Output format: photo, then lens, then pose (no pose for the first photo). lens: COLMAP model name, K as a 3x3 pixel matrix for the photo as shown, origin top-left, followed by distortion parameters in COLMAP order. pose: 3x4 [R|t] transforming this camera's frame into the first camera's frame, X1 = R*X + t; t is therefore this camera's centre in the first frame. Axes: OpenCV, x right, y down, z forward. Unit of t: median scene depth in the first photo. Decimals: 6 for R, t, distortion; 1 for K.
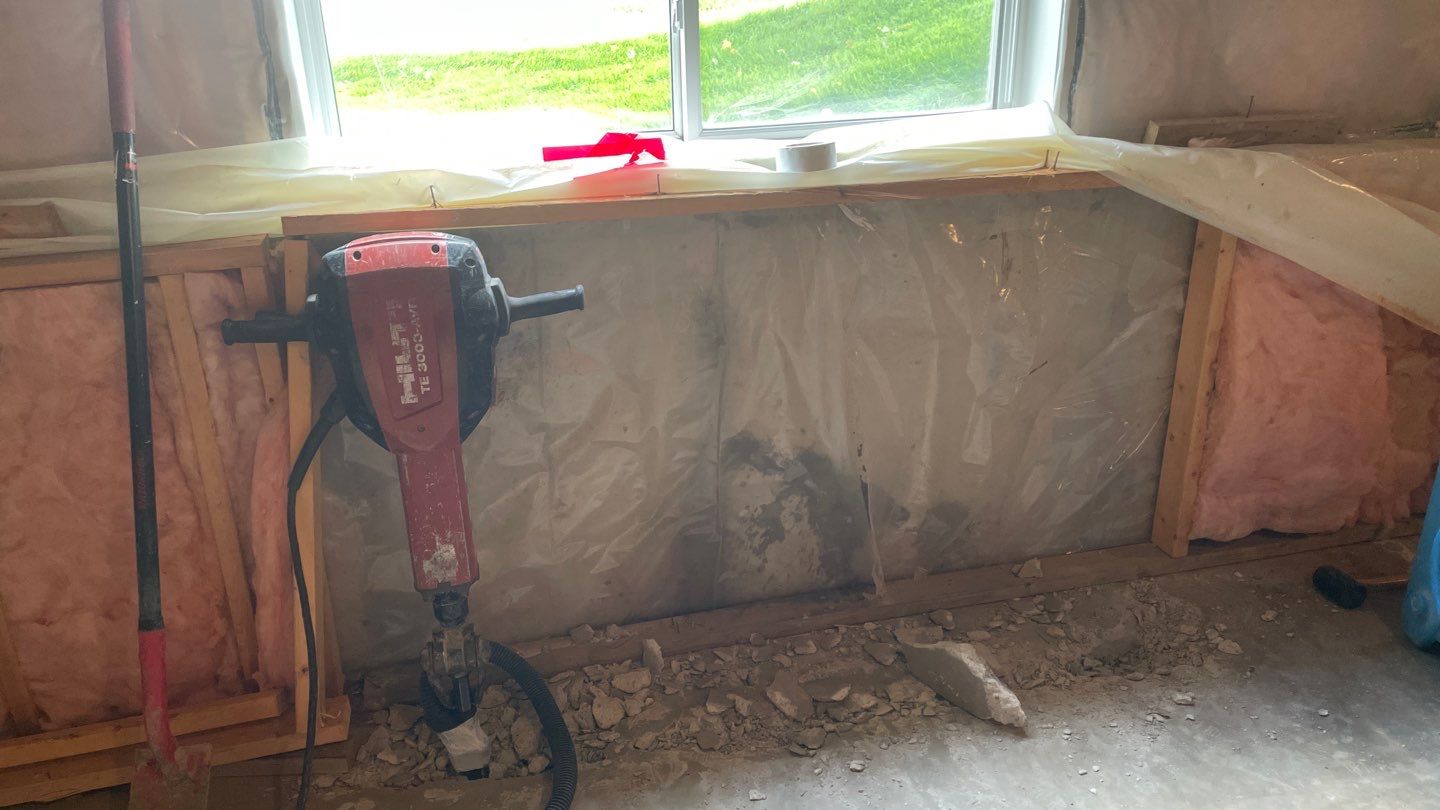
lens RADIAL K [[1104.2, 0, 689.7], [0, 1104.2, 388.0], [0, 0, 1]] dist [0.089578, -0.120344]
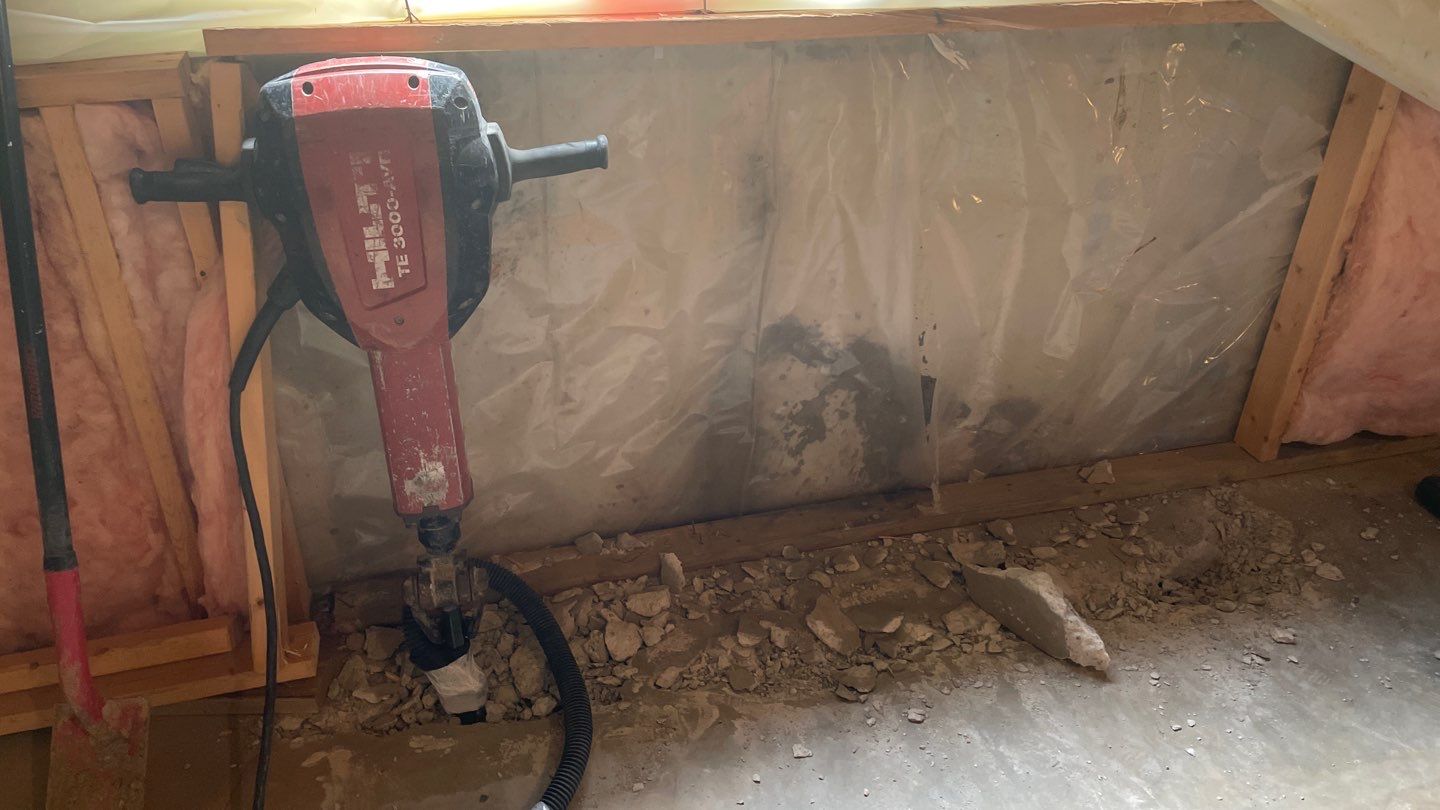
lens RADIAL K [[1104.2, 0, 695.5], [0, 1104.2, 397.6], [0, 0, 1]] dist [0.089578, -0.120344]
pose [[0.999072, 0.021028, 0.037577, -0.055583], [-0.027058, 0.985422, 0.167963, -0.041479], [-0.033497, -0.168824, 0.985077, 0.192256]]
